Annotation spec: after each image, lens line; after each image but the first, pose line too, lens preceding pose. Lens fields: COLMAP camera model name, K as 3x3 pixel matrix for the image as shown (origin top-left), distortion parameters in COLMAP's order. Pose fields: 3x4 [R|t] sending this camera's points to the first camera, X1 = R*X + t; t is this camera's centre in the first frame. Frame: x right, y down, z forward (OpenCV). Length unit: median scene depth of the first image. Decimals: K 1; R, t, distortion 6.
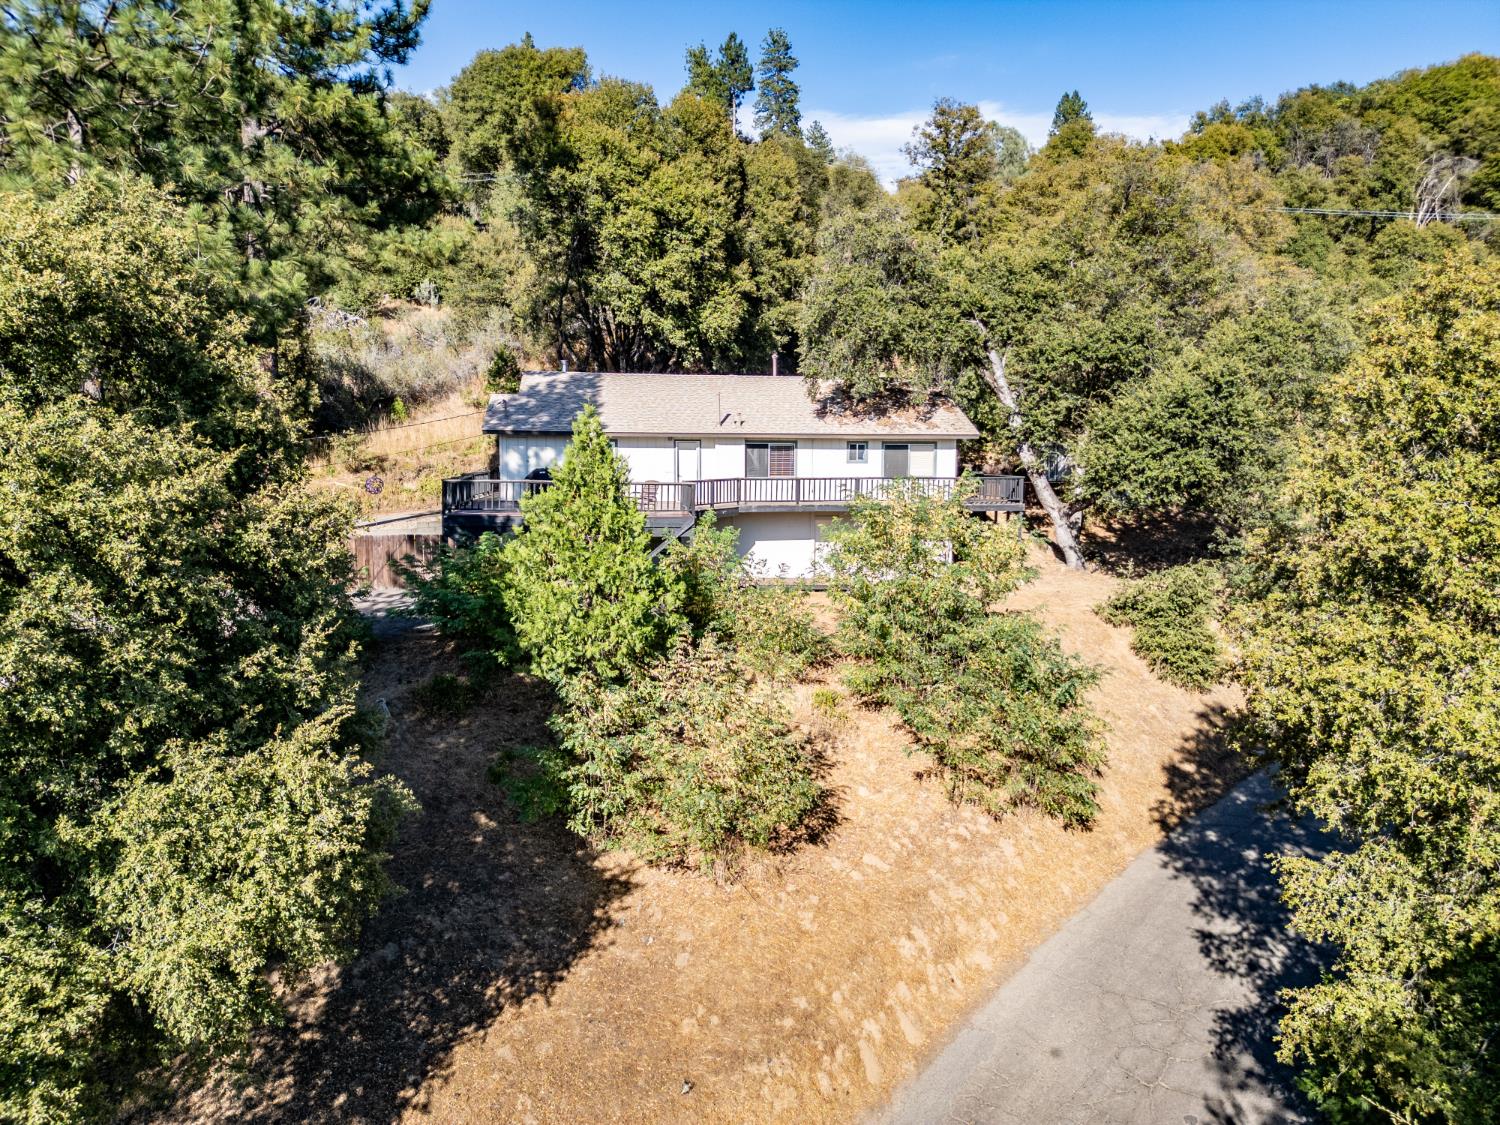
lens RADIAL K [[1065.7, 0, 750.0], [0, 1065.7, 562.5], [0, 0, 1]] dist [0.021763, -0.000616]
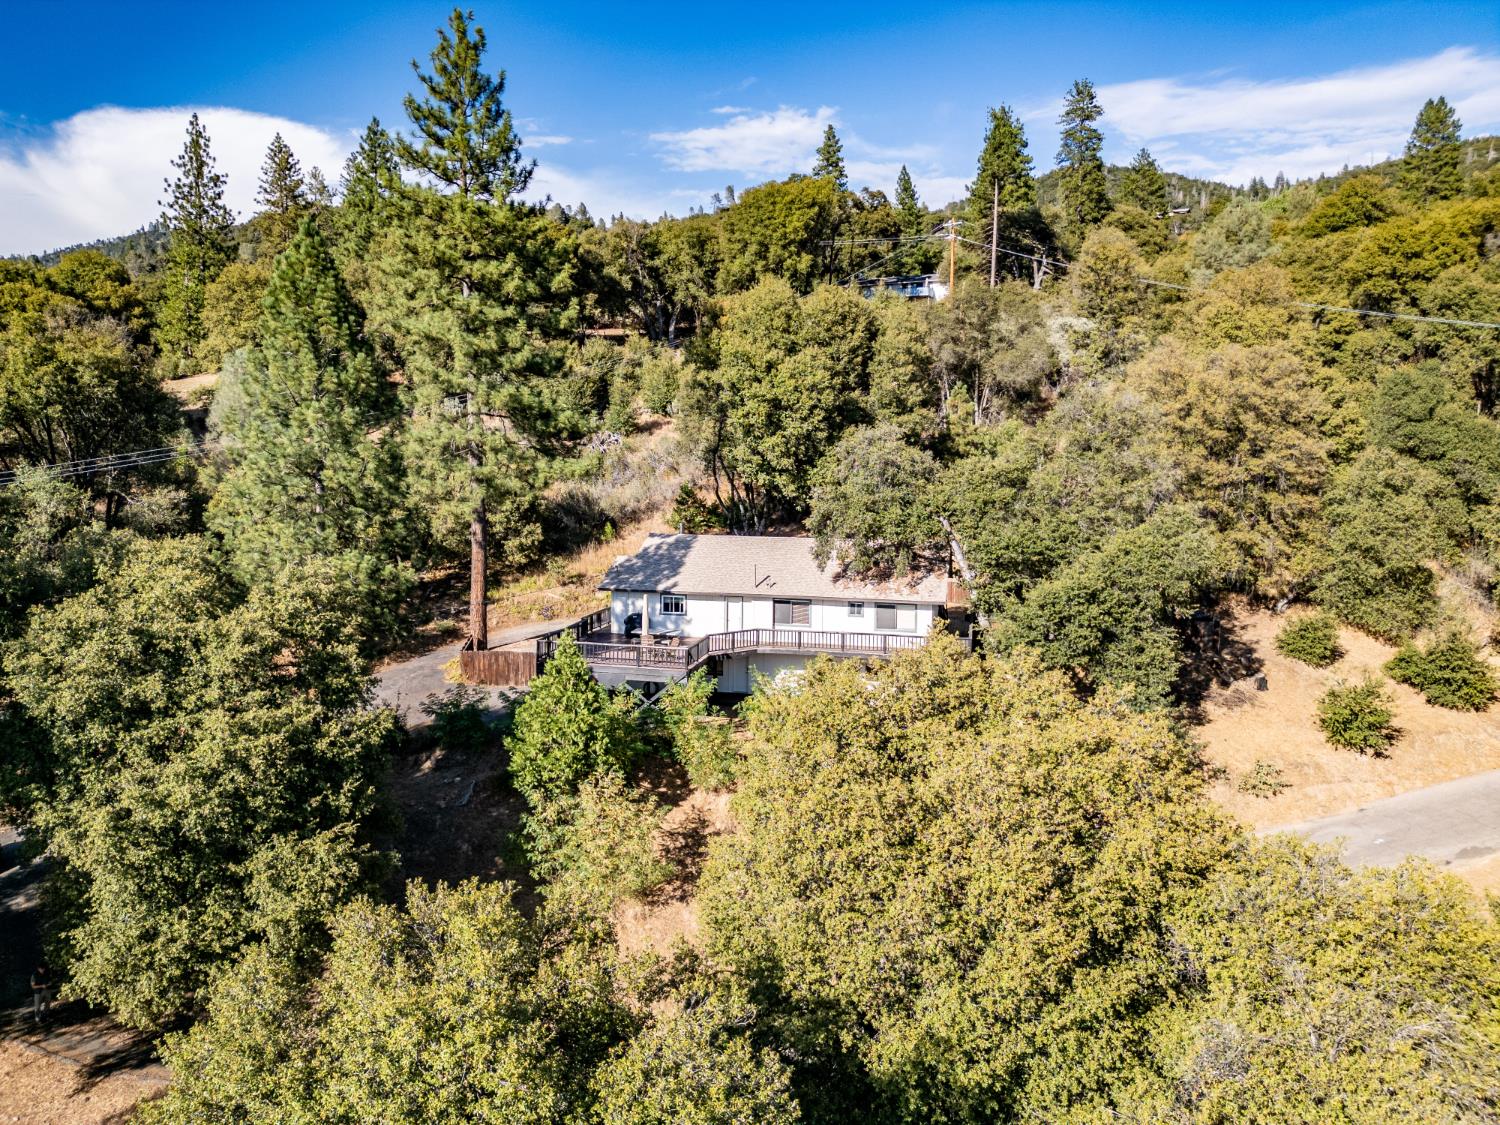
lens RADIAL K [[1058.9, 0, 749.3], [0, 1058.9, 533.5], [0, 0, 1]] dist [0.057464, -0.000290]
pose [[0.945527, 0.032116, -0.323956, 0.418412], [-0.041926, 0.998848, -0.023347, -0.168068], [0.322833, 0.035658, 0.945784, -0.337874]]
